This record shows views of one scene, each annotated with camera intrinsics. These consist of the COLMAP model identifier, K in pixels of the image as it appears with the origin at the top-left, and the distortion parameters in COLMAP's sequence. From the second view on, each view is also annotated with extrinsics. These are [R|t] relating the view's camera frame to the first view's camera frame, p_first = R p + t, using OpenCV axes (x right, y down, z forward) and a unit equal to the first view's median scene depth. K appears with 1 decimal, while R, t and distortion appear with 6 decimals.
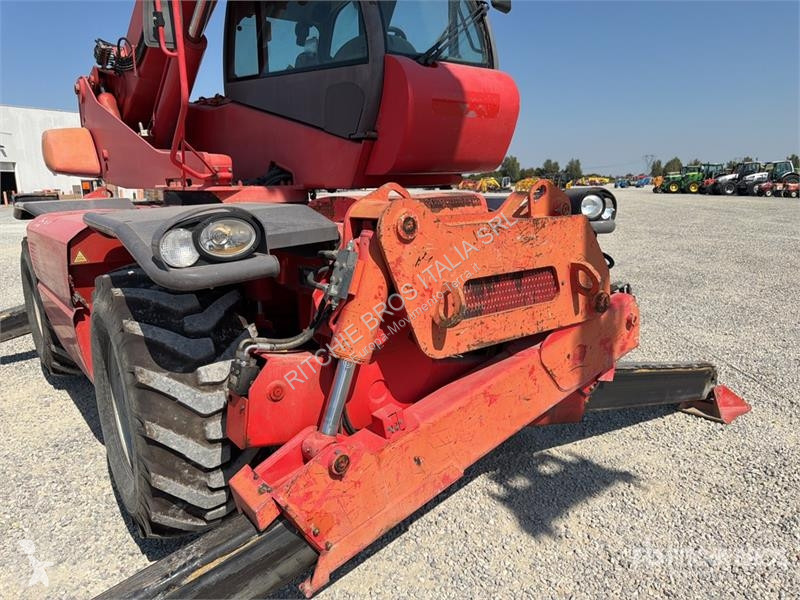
lens RADIAL K [[567.3, 0, 396.1], [0, 567.3, 300.6], [0, 0, 1]] dist [0.063792, -0.080124]
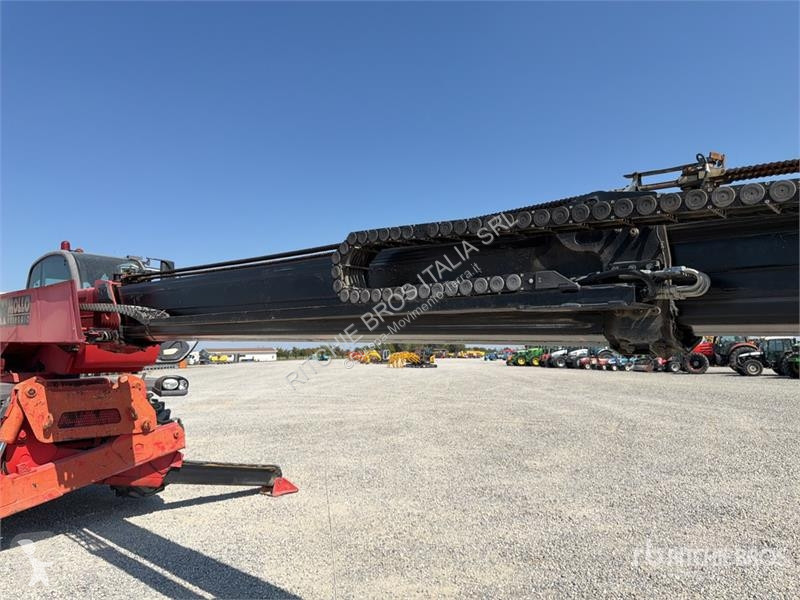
lens RADIAL K [[569.4, 0, 400.0], [0, 569.4, 300.0], [0, 0, 1]] dist [0.110542, -0.152256]
pose [[0.983288, 0.018326, 0.181134, 0.953216], [0.035793, 0.956045, -0.291028, 0.250064], [-0.178505, 0.292647, 0.939411, -1.620293]]
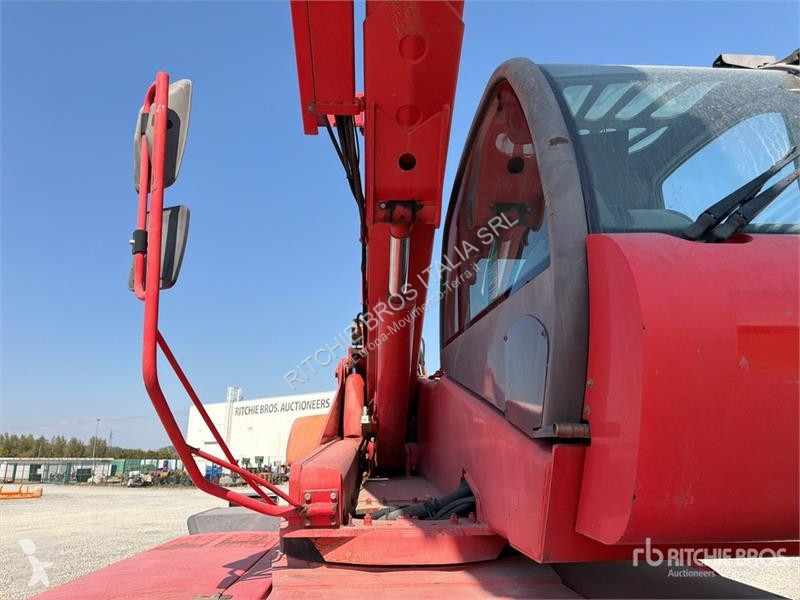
lens RADIAL K [[563.6, 0, 400.2], [0, 563.6, 303.4], [0, 0, 1]] dist [0.098165, -0.113595]
pose [[0.823888, -0.136605, -0.550044, 0.108910], [-0.122334, 0.904774, -0.407943, -0.256922], [0.553392, 0.403389, 0.728721, 0.807235]]
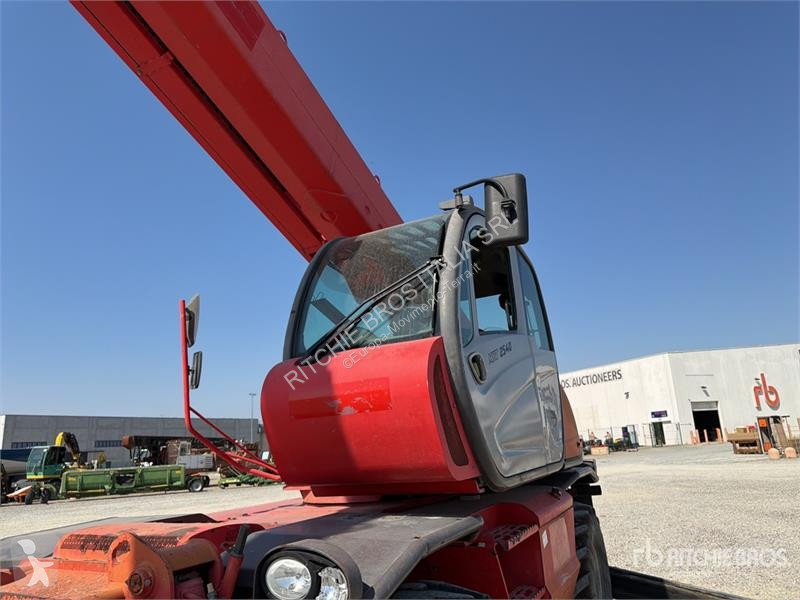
lens RADIAL K [[569.3, 0, 400.0], [0, 569.3, 297.7], [0, 0, 1]] dist [0.003462, -0.001578]
pose [[0.423352, -0.232818, -0.875539, 1.123820], [-0.131144, 0.940488, -0.313501, -0.313540], [0.896423, 0.247543, 0.367625, 0.977601]]
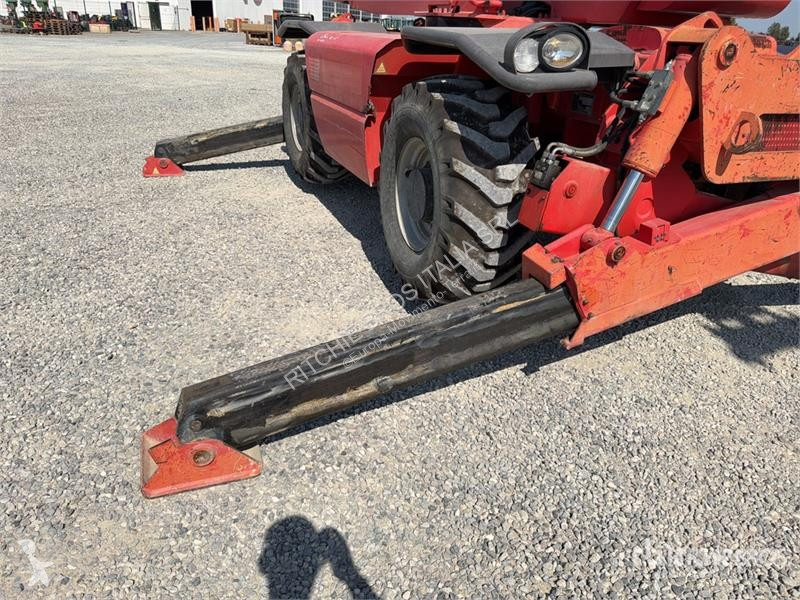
lens RADIAL K [[567.3, 0, 396.1], [0, 567.3, 300.6], [0, 0, 1]] dist [0.063792, -0.080124]
pose [[0.957740, 0.182065, -0.222678, -0.189685], [-0.125121, 0.960797, 0.247415, 0.098745], [0.258994, -0.209097, 0.942974, -0.231418]]
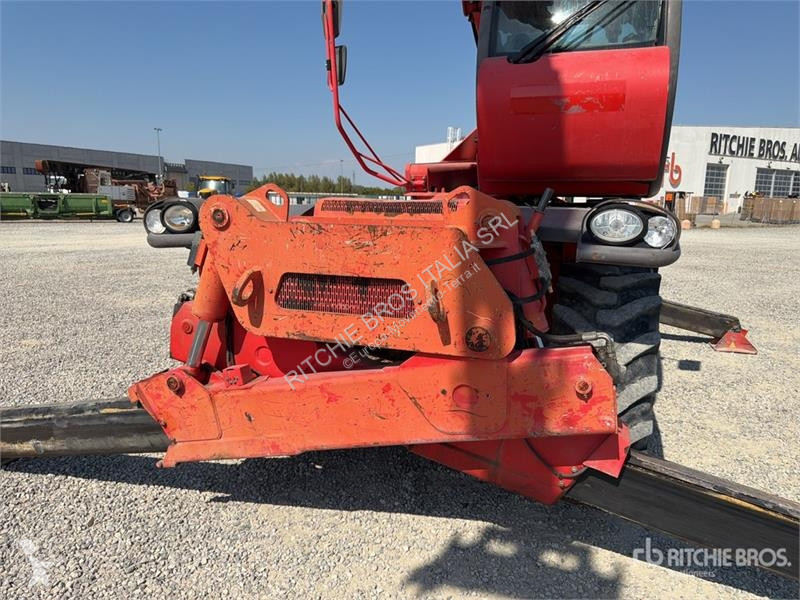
lens RADIAL K [[567.3, 0, 396.1], [0, 567.3, 300.6], [0, 0, 1]] dist [0.063792, -0.080124]
pose [[0.551209, 0.174268, -0.815965, 0.942432], [-0.191674, 0.978238, 0.079444, -0.091271], [0.812053, 0.112609, 0.572616, 0.444193]]
